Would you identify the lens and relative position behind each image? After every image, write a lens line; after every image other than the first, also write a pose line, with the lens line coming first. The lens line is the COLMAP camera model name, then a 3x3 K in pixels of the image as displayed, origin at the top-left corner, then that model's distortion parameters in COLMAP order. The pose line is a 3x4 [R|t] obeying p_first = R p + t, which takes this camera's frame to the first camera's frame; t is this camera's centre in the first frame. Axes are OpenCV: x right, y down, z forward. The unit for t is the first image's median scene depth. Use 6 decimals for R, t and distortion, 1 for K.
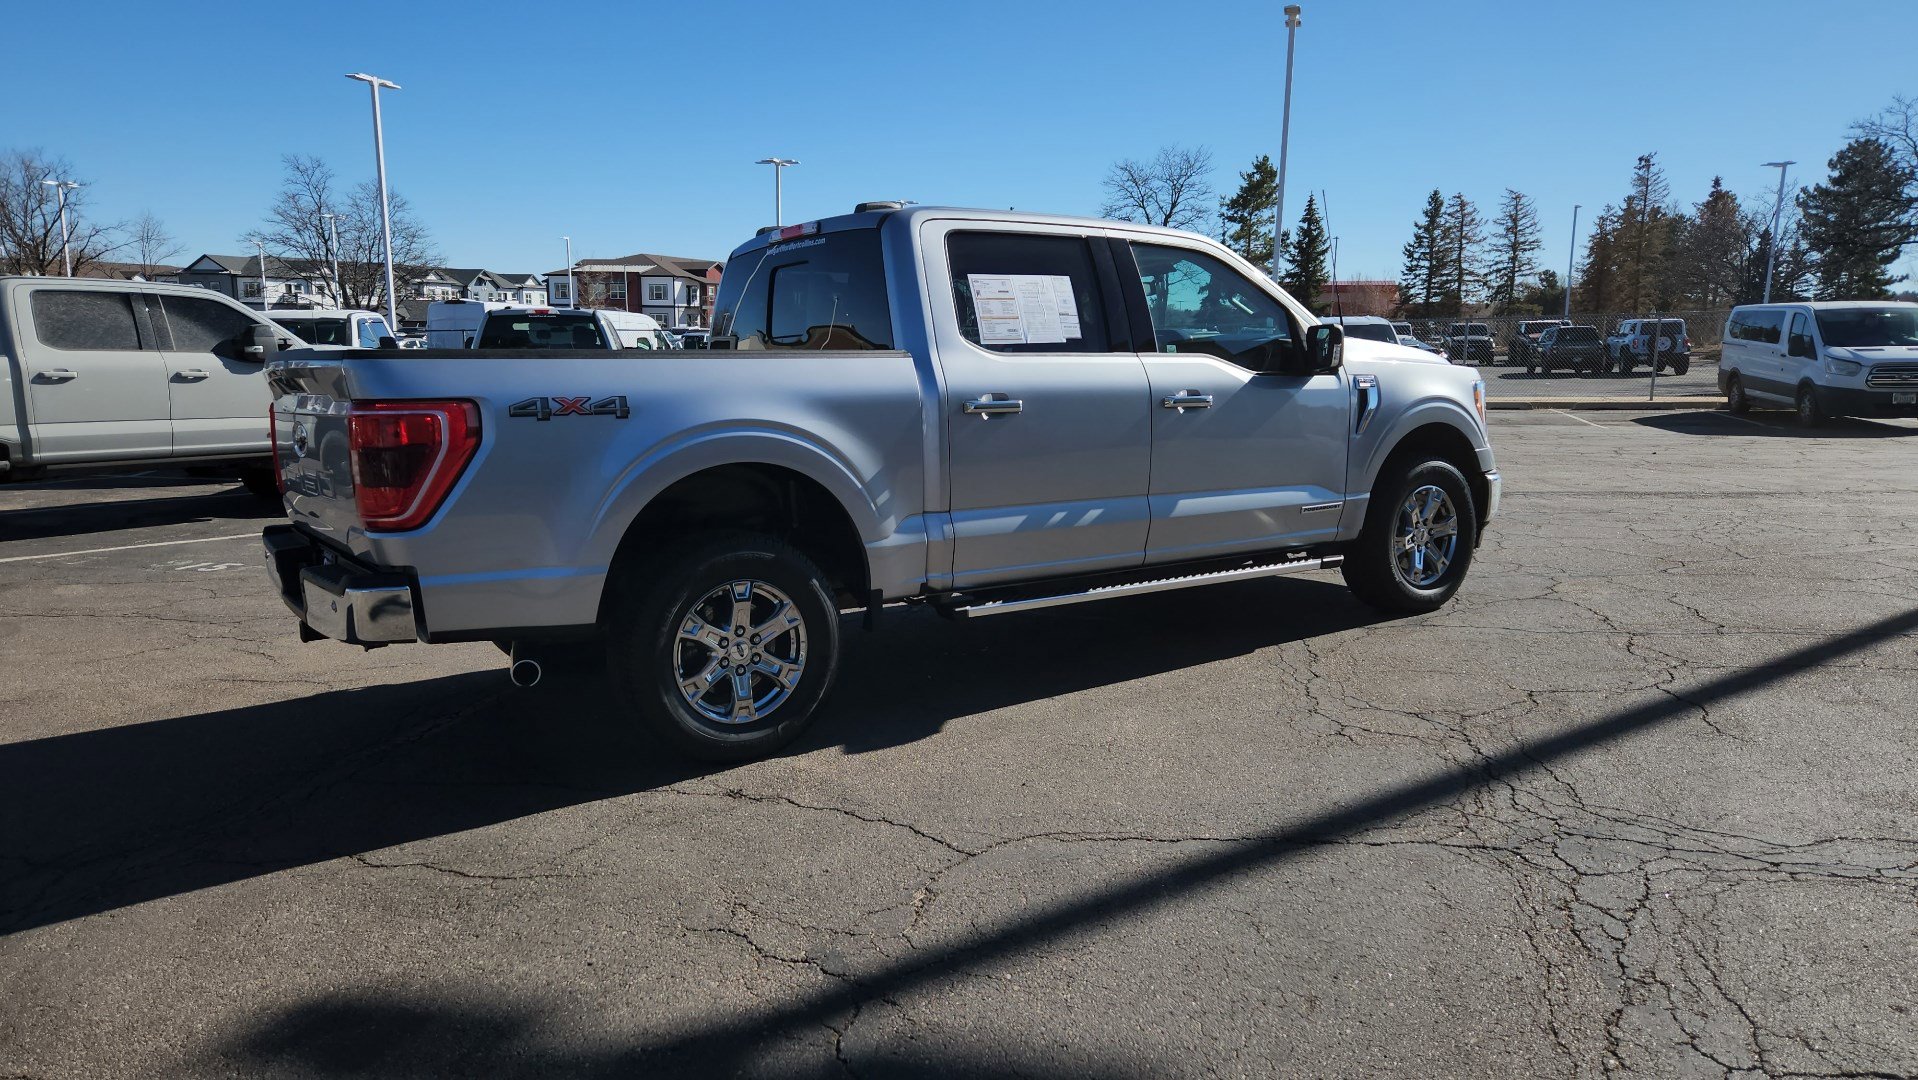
lens RADIAL K [[1283.2, 0, 925.4], [0, 1283.2, 545.4], [0, 0, 1]] dist [0.072721, -0.058747]
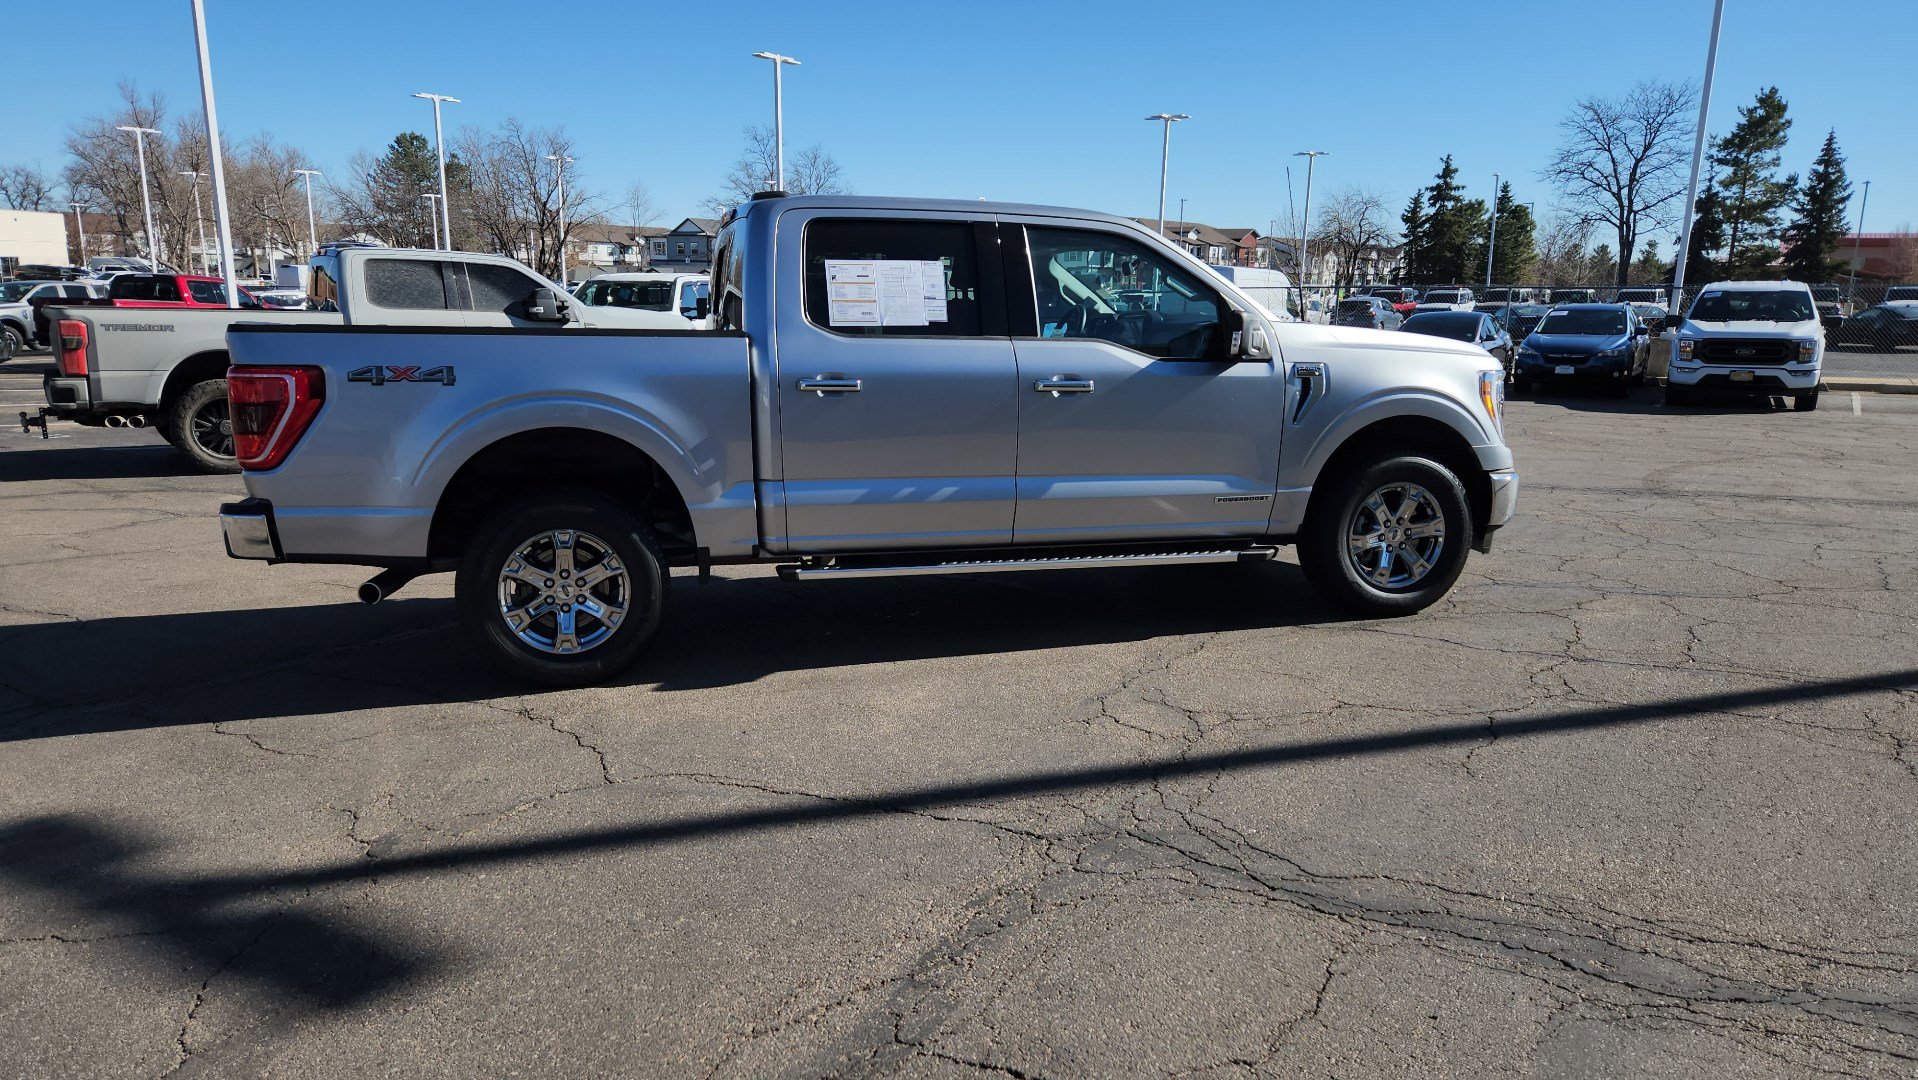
lens RADIAL K [[1283.2, 0, 925.4], [0, 1283.2, 545.4], [0, 0, 1]] dist [0.072721, -0.058747]
pose [[0.948559, 0.071734, -0.308368, 0.413315], [-0.061840, 0.997212, 0.041751, -0.021713], [0.310503, -0.020534, 0.950350, 0.003876]]
